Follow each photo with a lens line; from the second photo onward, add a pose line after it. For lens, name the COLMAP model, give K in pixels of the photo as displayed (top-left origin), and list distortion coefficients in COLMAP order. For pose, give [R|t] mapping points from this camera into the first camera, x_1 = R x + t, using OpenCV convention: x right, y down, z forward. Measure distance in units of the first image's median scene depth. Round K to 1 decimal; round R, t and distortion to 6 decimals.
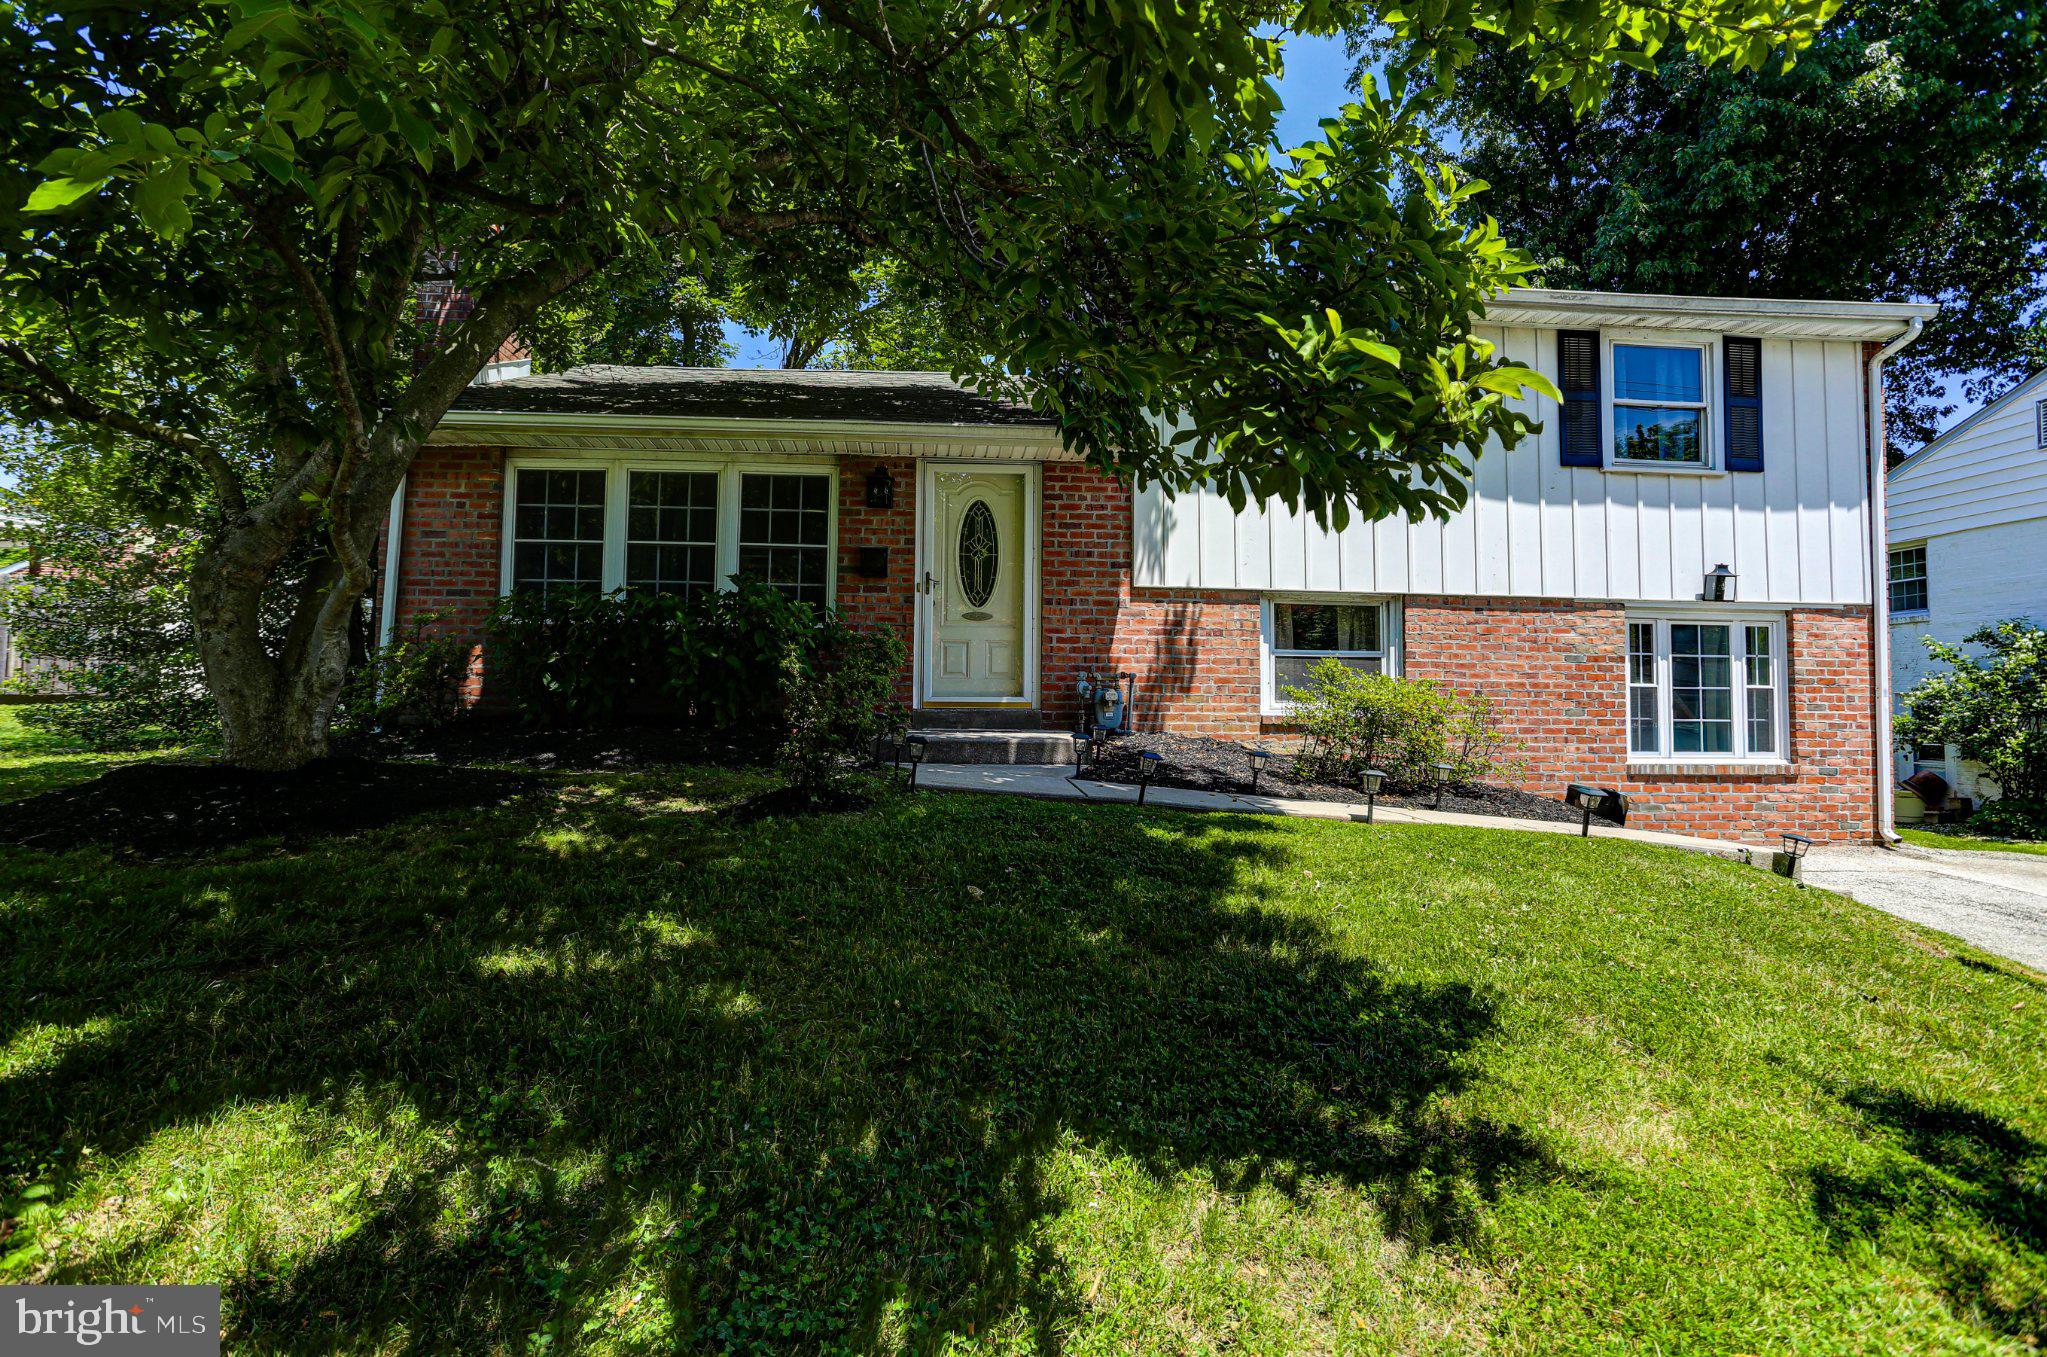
lens RADIAL K [[1001.9, 0, 1018.3], [0, 1001.9, 658.0], [0, 0, 1]] dist [-0.053645, 0.031366]
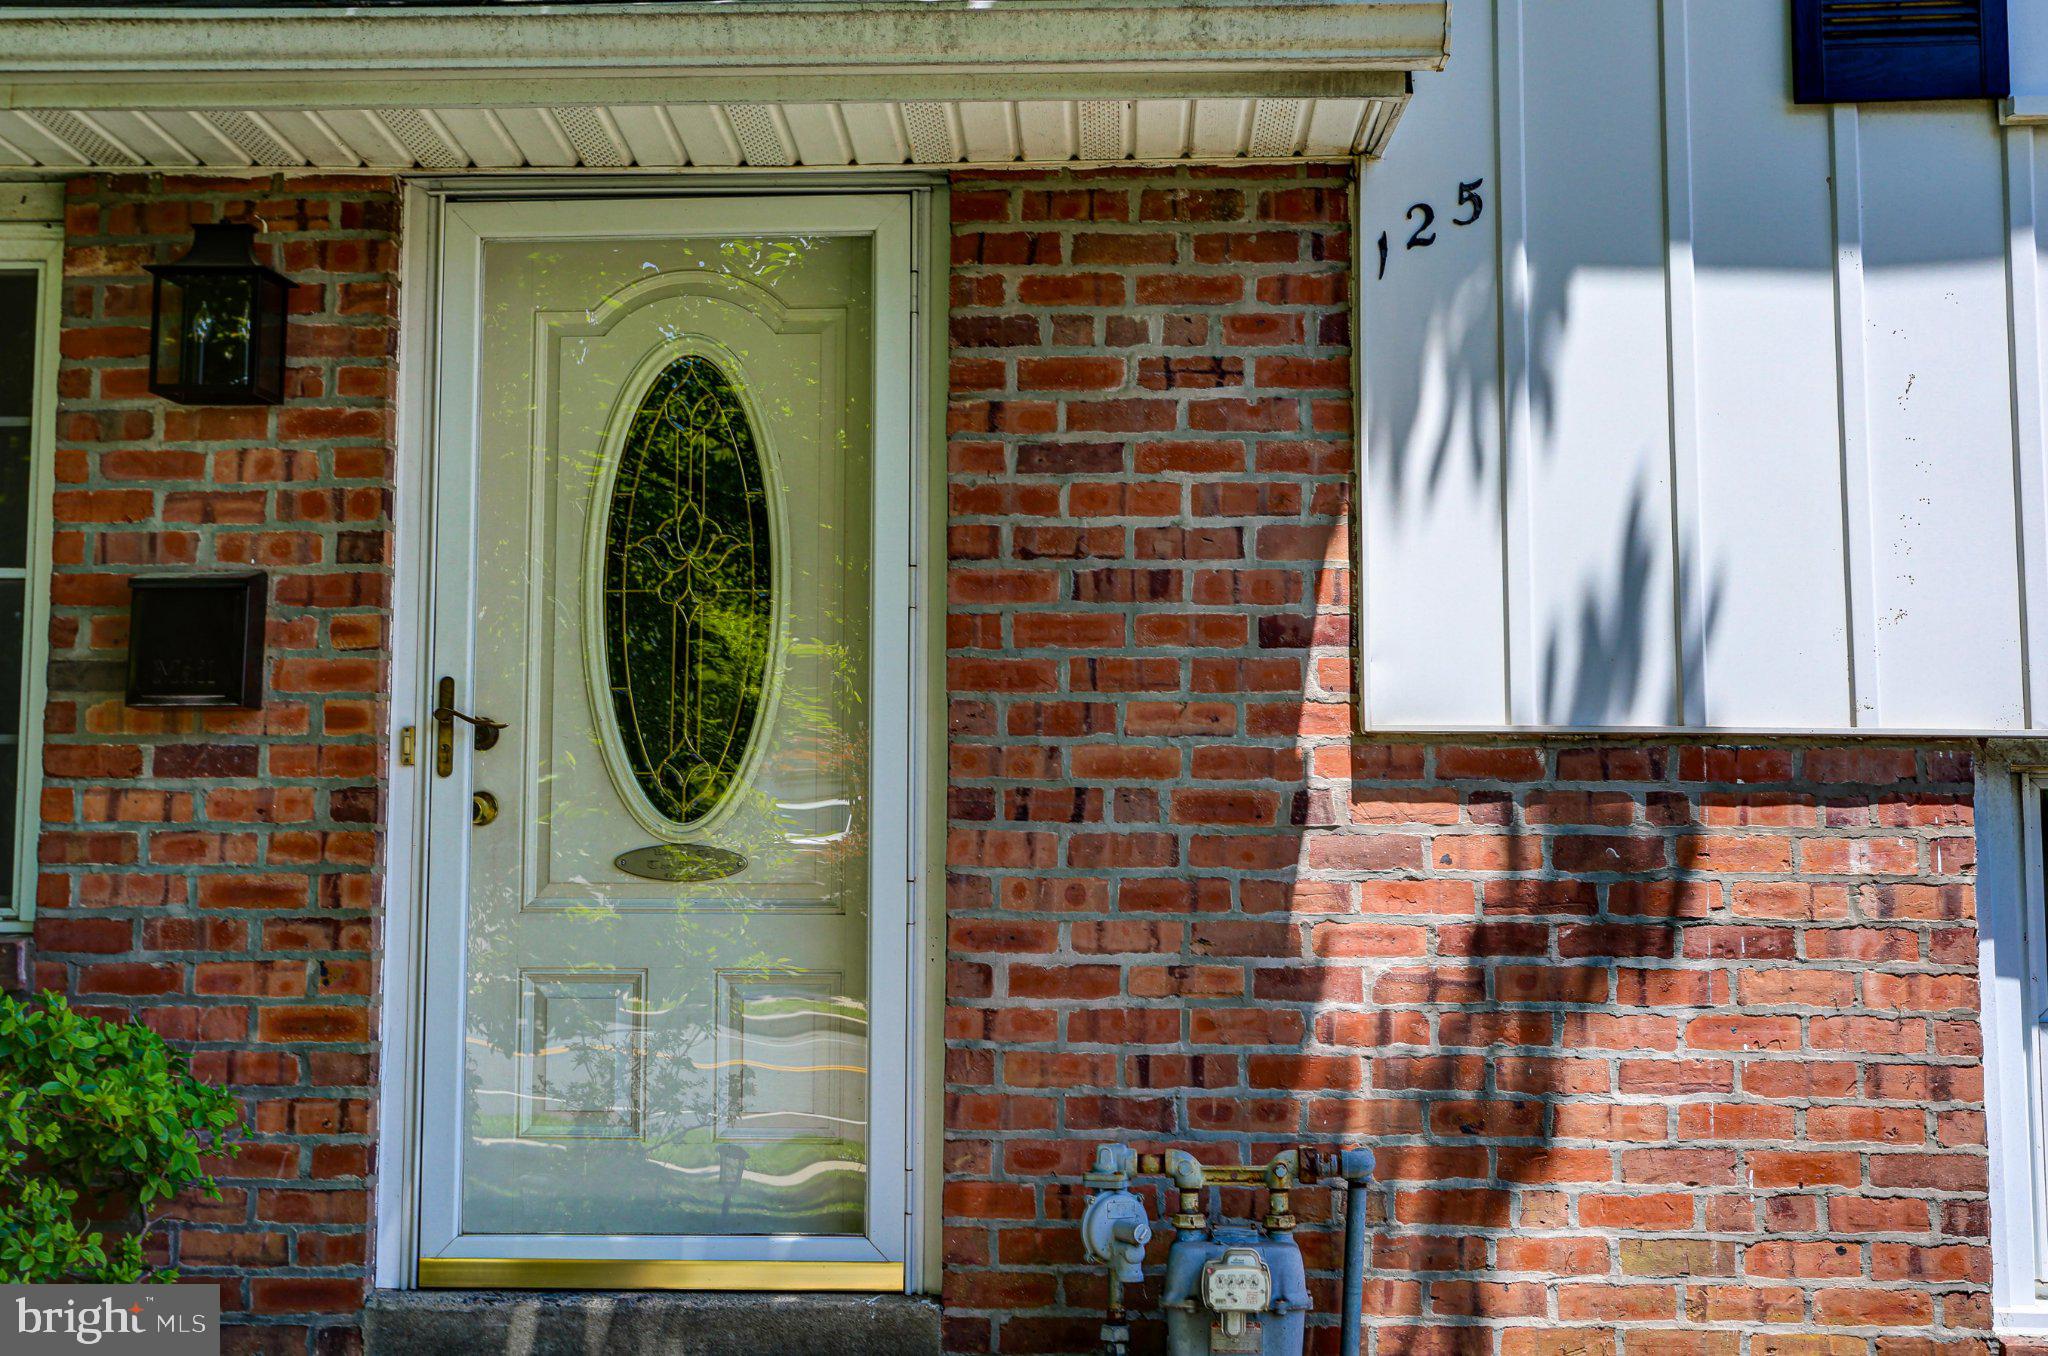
lens RADIAL K [[2274.8, 0, 1029.1], [0, 2274.8, 647.4], [0, 0, 1]] dist [0.000419, 0.076306]
pose [[0.992772, -0.015986, -0.118948, 0.101699], [0.012452, 0.999460, -0.030394, -0.074991], [0.119370, 0.028693, 0.992435, 0.499193]]
